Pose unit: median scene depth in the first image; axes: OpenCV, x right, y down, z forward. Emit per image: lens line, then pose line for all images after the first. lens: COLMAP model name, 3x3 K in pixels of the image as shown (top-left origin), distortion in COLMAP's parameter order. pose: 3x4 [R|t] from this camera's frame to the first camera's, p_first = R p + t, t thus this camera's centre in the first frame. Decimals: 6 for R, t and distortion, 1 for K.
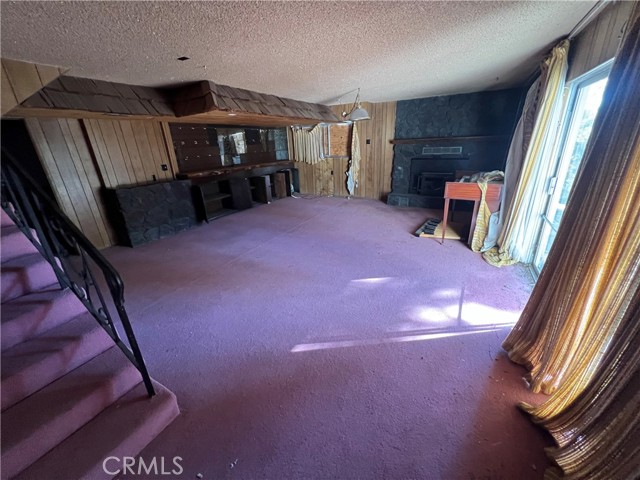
lens RADIAL K [[257.9, 0, 318.0], [0, 257.9, 240.7], [0, 0, 1]] dist [-0.001867, 0.000113]
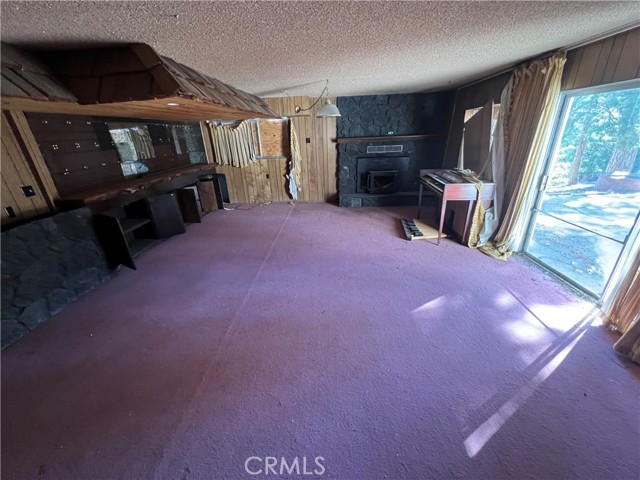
lens RADIAL K [[257.9, 0, 319.4], [0, 257.9, 240.0], [0, 0, 1]] dist [-0.001867, 0.000113]
pose [[0.896003, -0.167460, 0.411262, -0.264549], [0.160984, 0.985658, 0.050616, -0.099864], [-0.413840, 0.020854, 0.910111, 0.210643]]
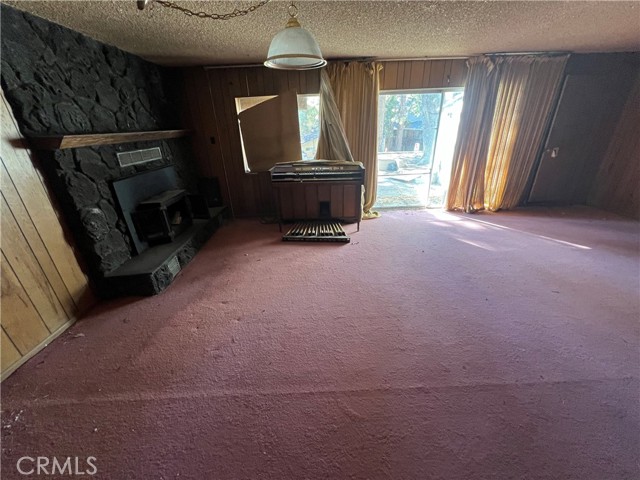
lens RADIAL K [[257.9, 0, 319.5], [0, 257.9, 238.9], [0, 0, 1]] dist [-0.001867, 0.000113]
pose [[-0.512734, -0.292715, 0.807107, -0.204013], [0.356632, 0.782526, 0.510360, -0.404409], [-0.780972, 0.549519, -0.296836, 1.095037]]
